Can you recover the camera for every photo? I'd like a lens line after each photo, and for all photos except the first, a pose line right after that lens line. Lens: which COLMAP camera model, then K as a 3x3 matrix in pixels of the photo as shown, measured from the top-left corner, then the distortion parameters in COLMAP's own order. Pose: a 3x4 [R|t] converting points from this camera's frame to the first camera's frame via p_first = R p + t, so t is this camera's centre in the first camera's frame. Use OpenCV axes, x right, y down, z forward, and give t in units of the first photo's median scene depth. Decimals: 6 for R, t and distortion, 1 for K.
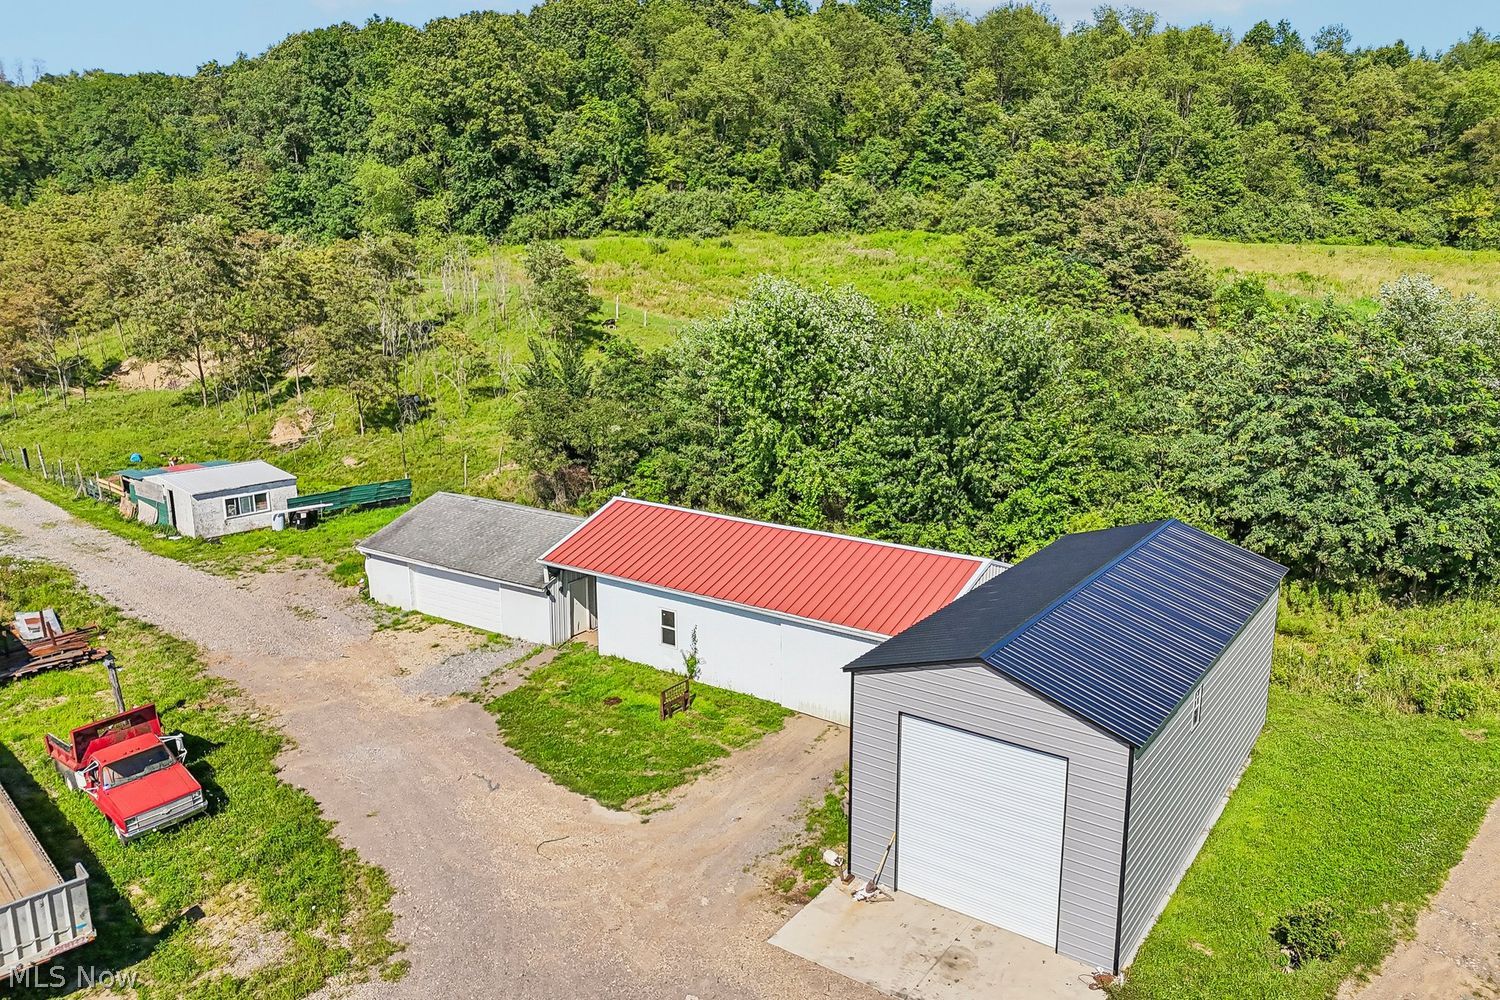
lens RADIAL K [[1093.8, 0, 750.0], [0, 1093.8, 500.0], [0, 0, 1]] dist [0.063742, -0.064135]
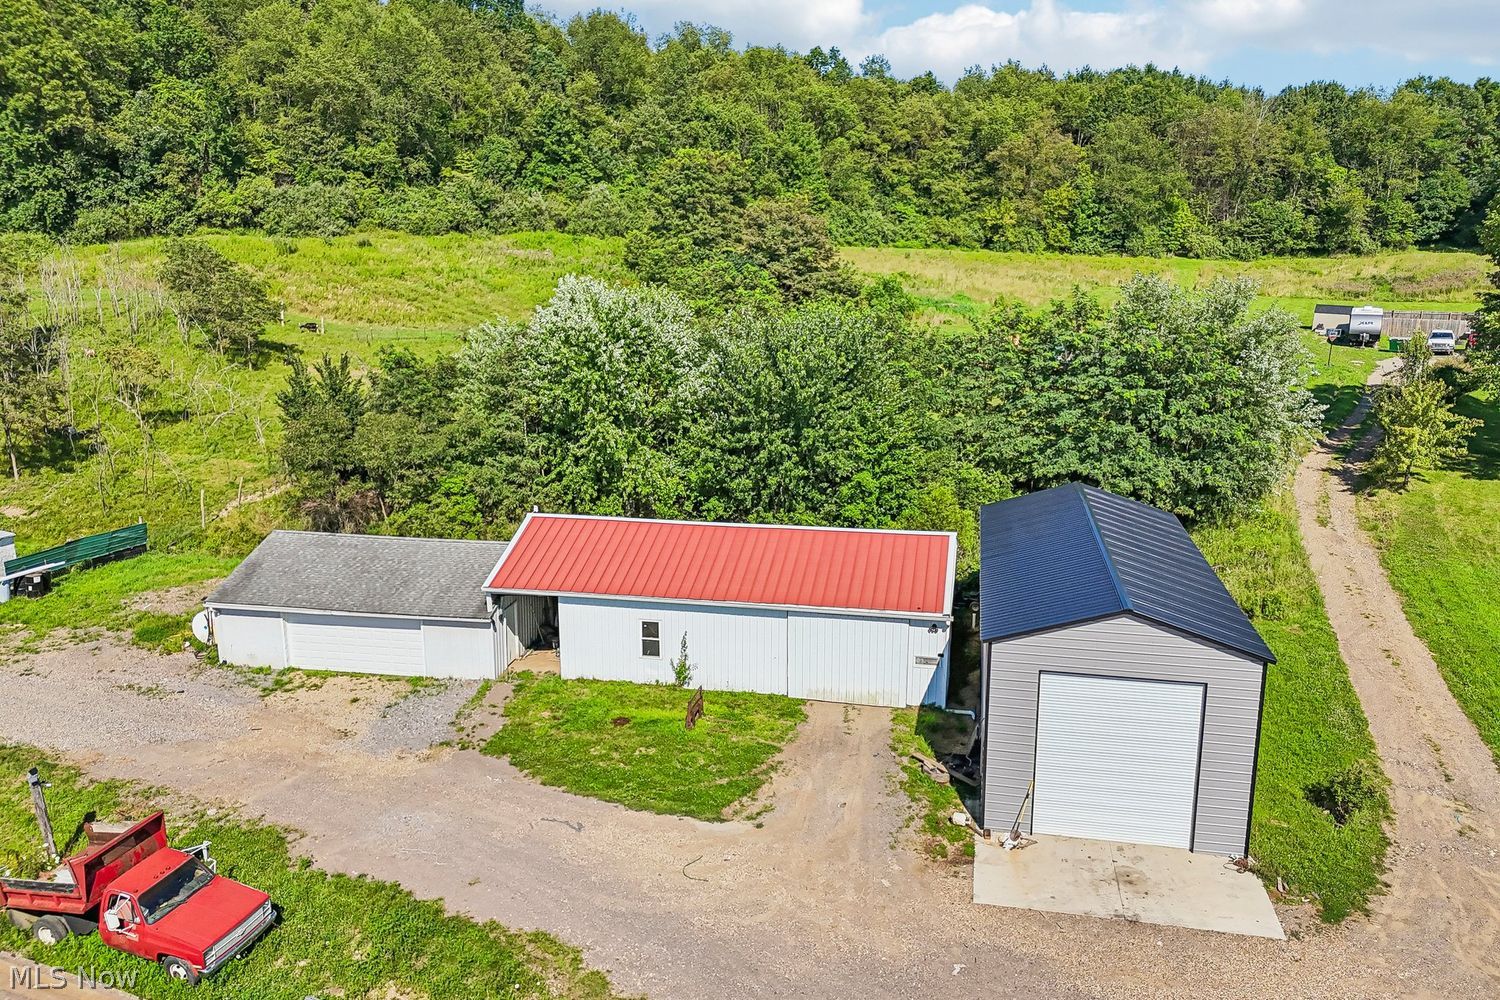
lens RADIAL K [[1093.8, 0, 750.0], [0, 1093.8, 500.0], [0, 0, 1]] dist [0.063742, -0.064135]
pose [[0.914877, -0.091631, 0.393198, -0.101316], [0.091895, 0.995602, 0.018199, -0.004499], [-0.393136, 0.019484, 0.919274, 0.017702]]
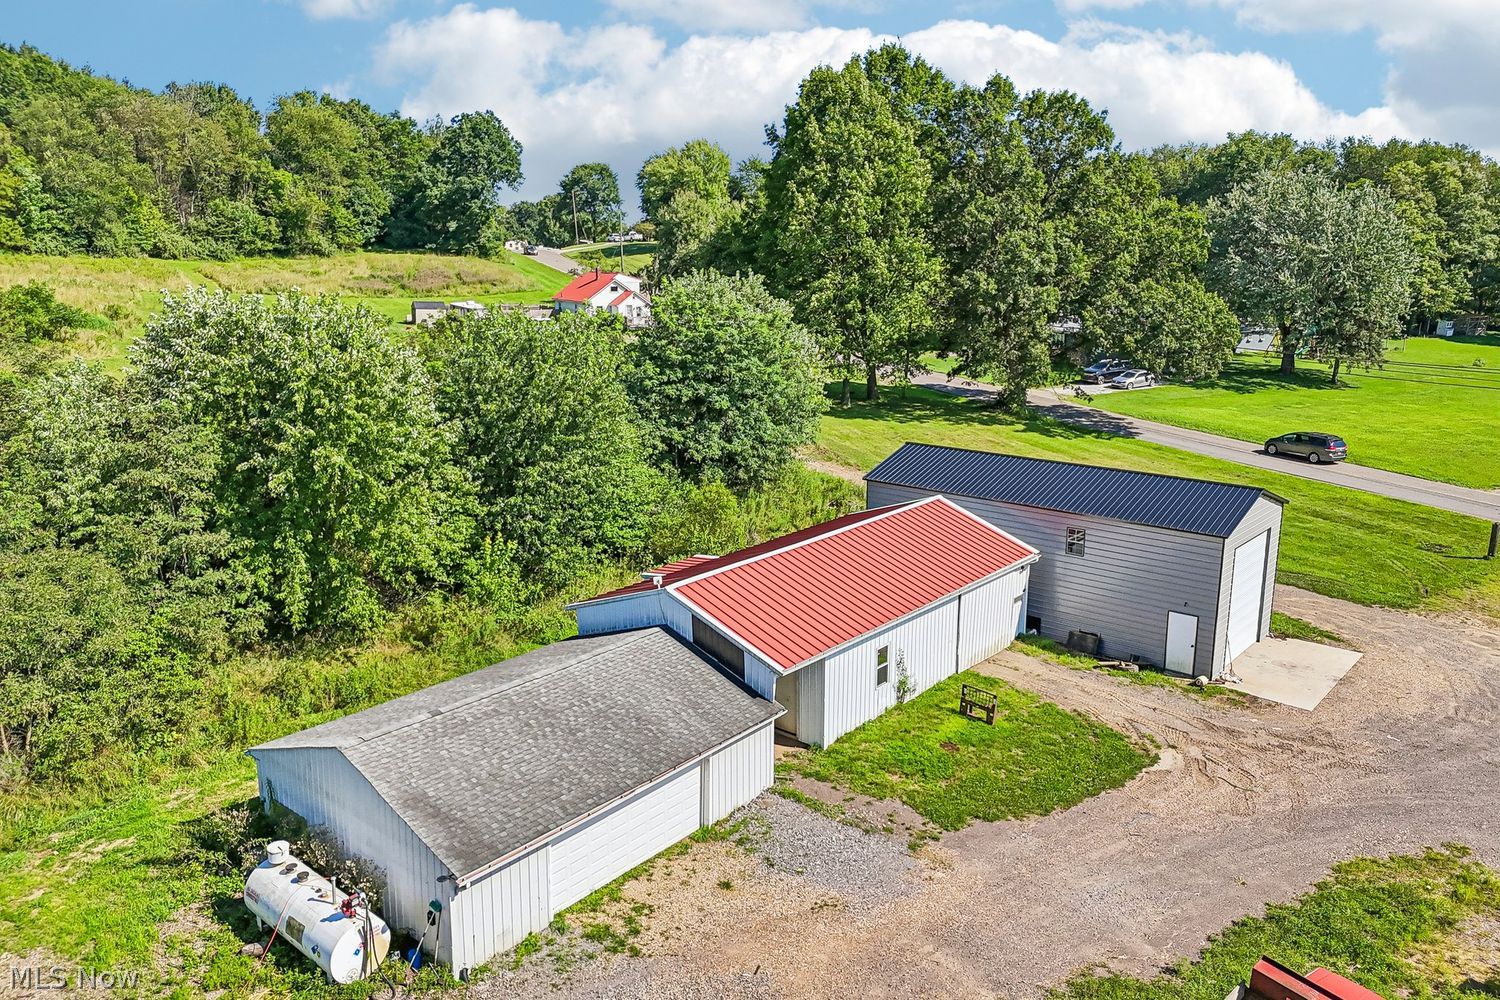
lens RADIAL K [[1093.8, 0, 750.0], [0, 1093.8, 500.0], [0, 0, 1]] dist [0.063742, -0.064135]
pose [[0.098562, -0.223930, 0.969609, -0.258918], [0.225654, 0.954001, 0.197387, -0.060428], [-0.969209, 0.199341, 0.144559, 0.262204]]
